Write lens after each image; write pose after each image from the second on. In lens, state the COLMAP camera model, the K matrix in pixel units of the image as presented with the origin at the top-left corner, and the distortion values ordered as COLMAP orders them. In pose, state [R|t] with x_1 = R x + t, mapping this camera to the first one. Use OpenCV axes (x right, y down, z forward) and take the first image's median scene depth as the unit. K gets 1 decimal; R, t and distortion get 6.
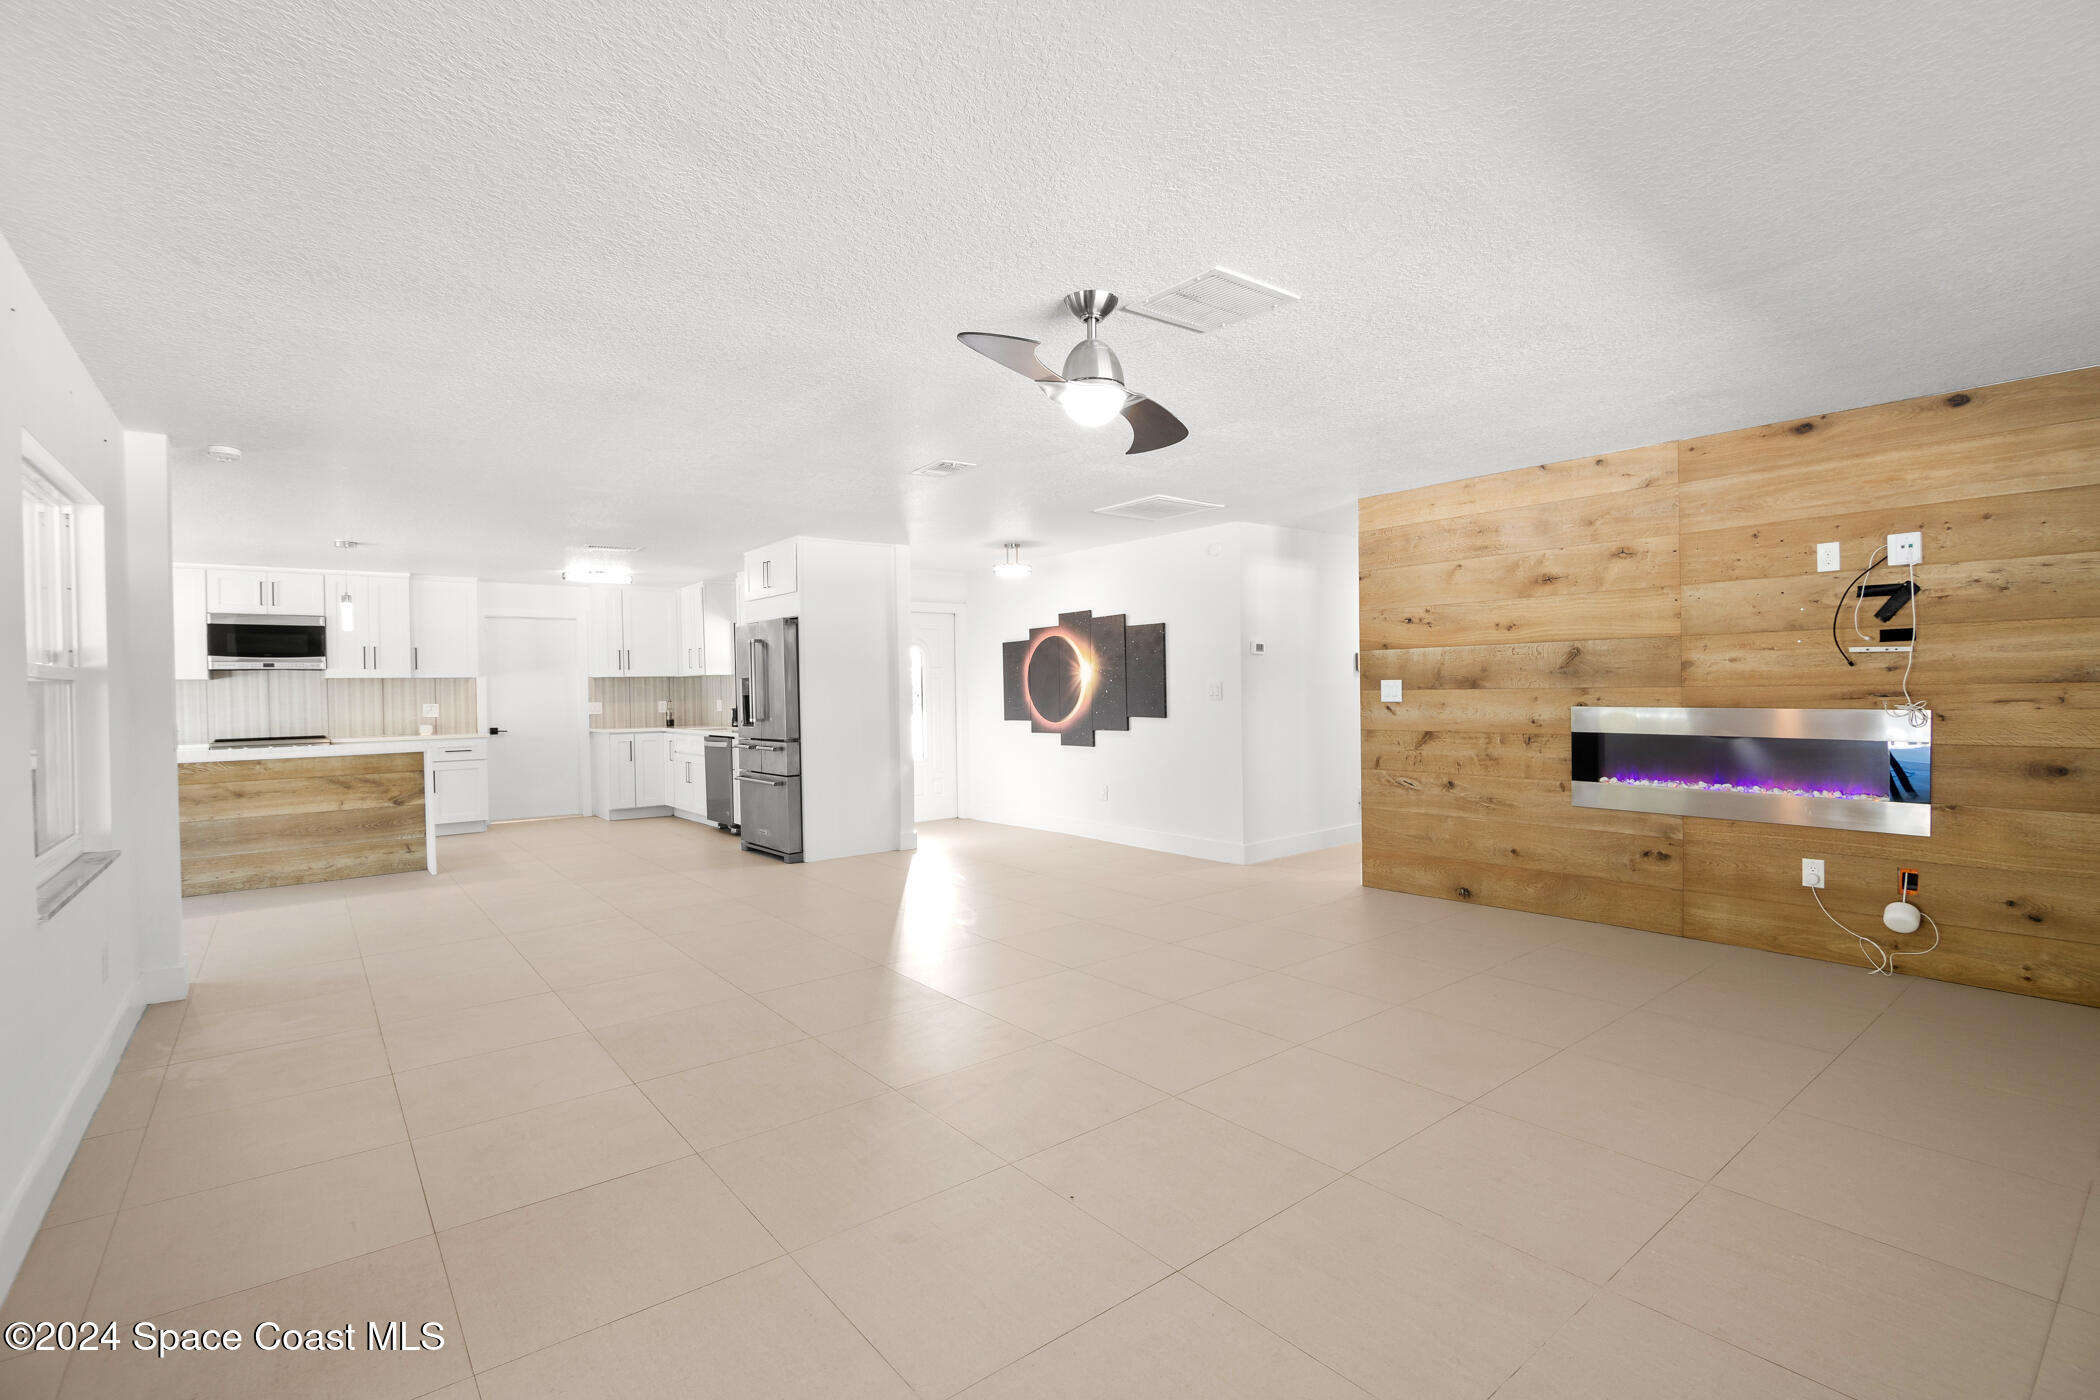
lens RADIAL K [[962.6, 0, 1054.2], [0, 962.6, 696.2], [0, 0, 1]] dist [-0.011101, -0.002543]
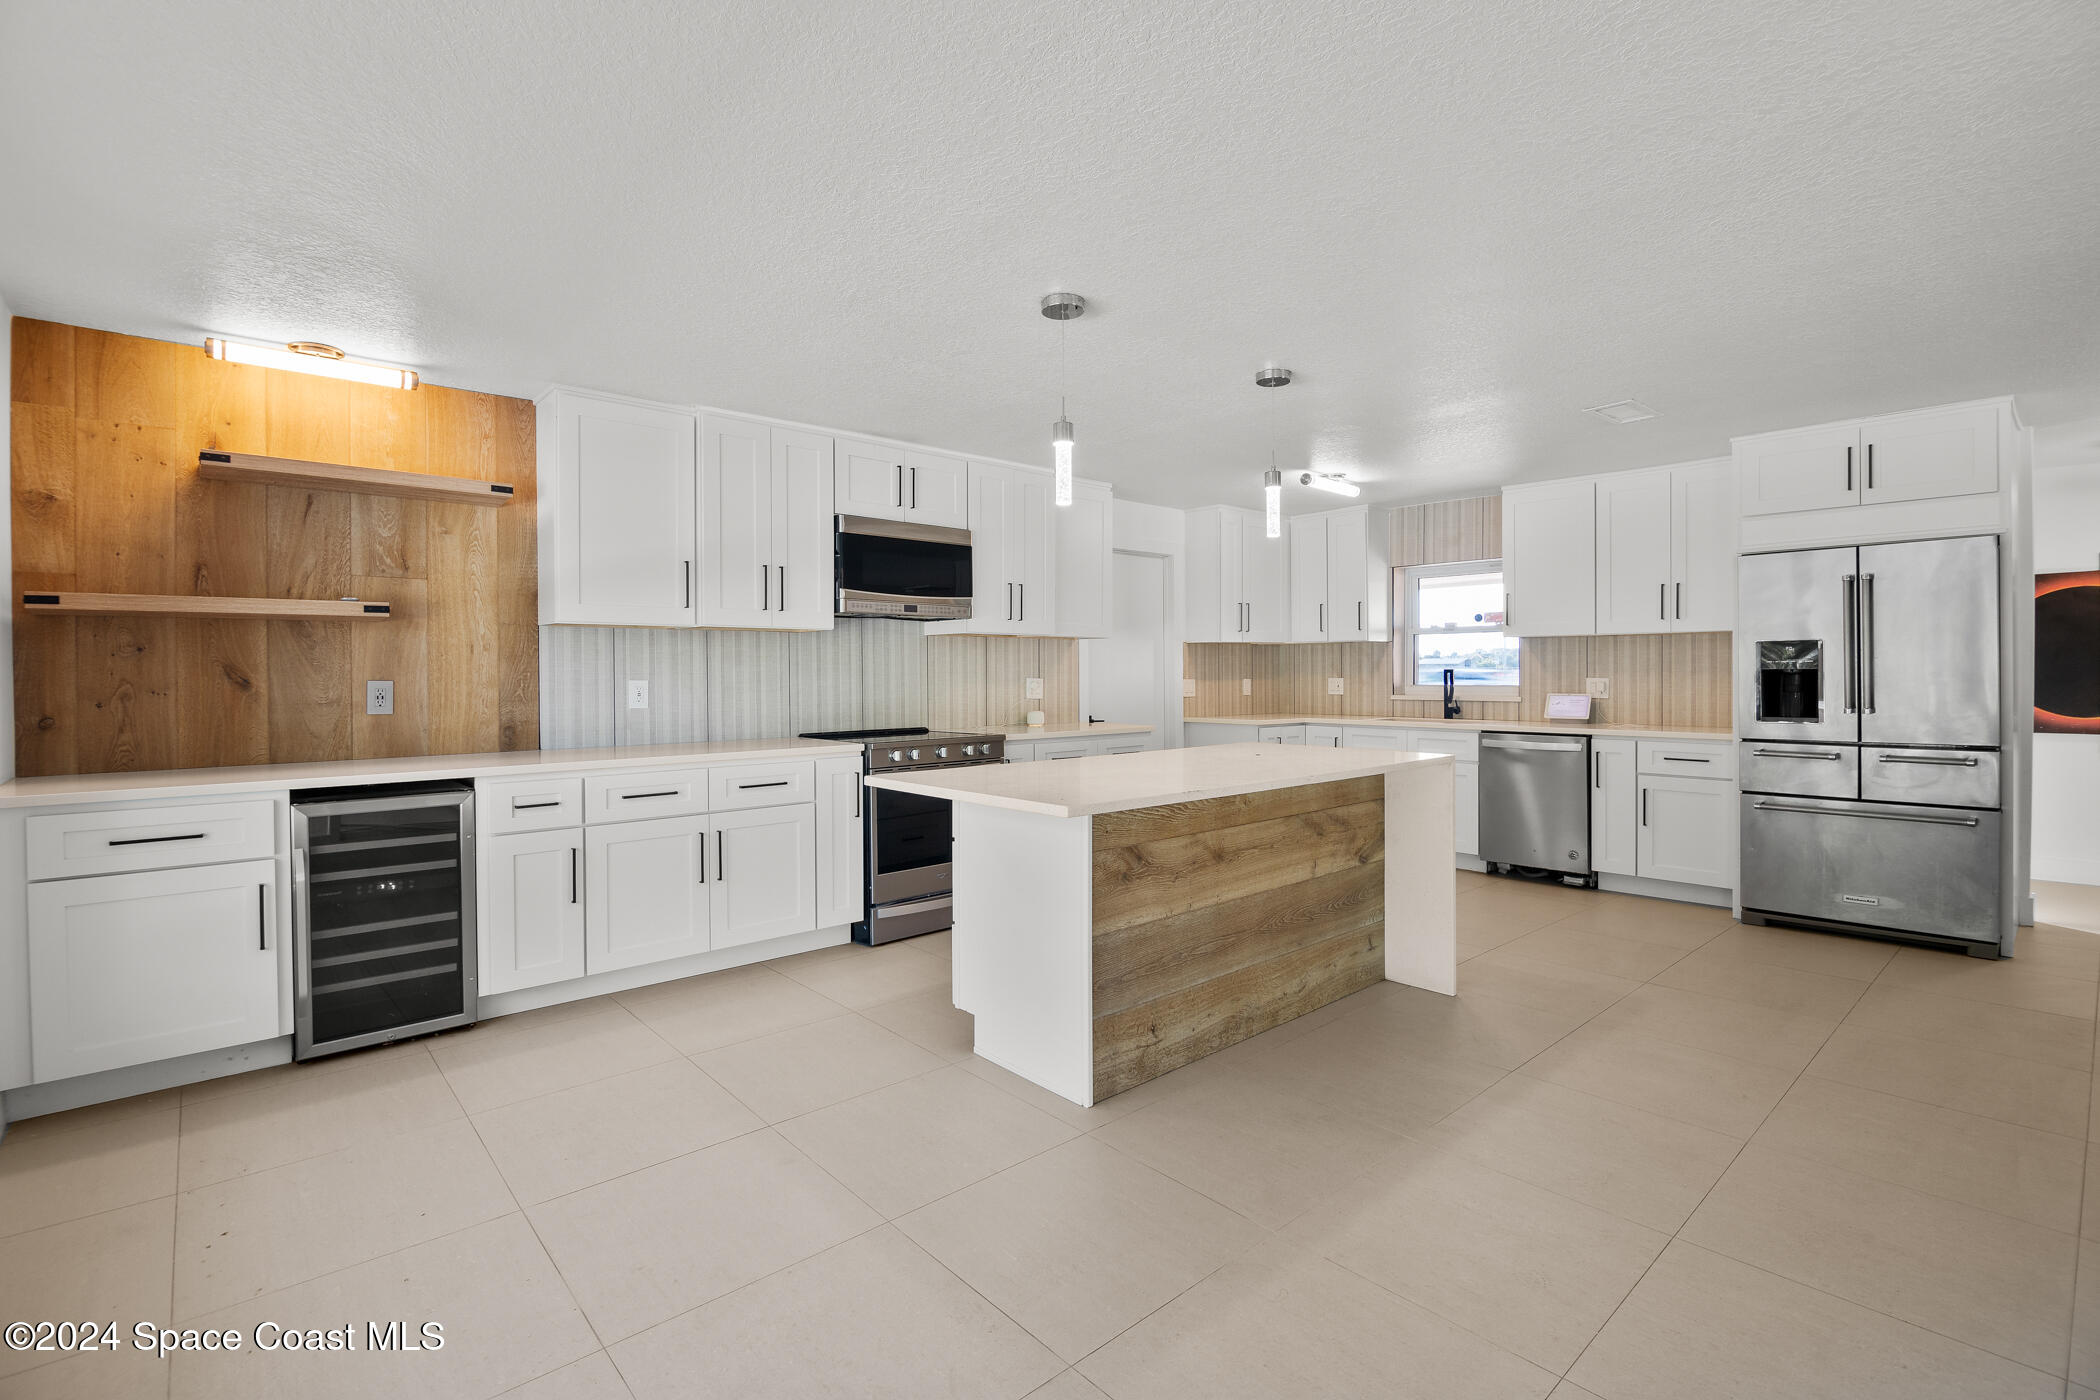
lens RADIAL K [[962.6, 0, 1045.8], [0, 962.6, 679.4], [0, 0, 1]] dist [-0.011101, -0.002543]
pose [[0.998955, 0.012500, 0.043970, -1.062731], [-0.012417, 0.999921, -0.002165, 0.016447], [-0.043993, 0.001617, 0.999031, 0.561205]]
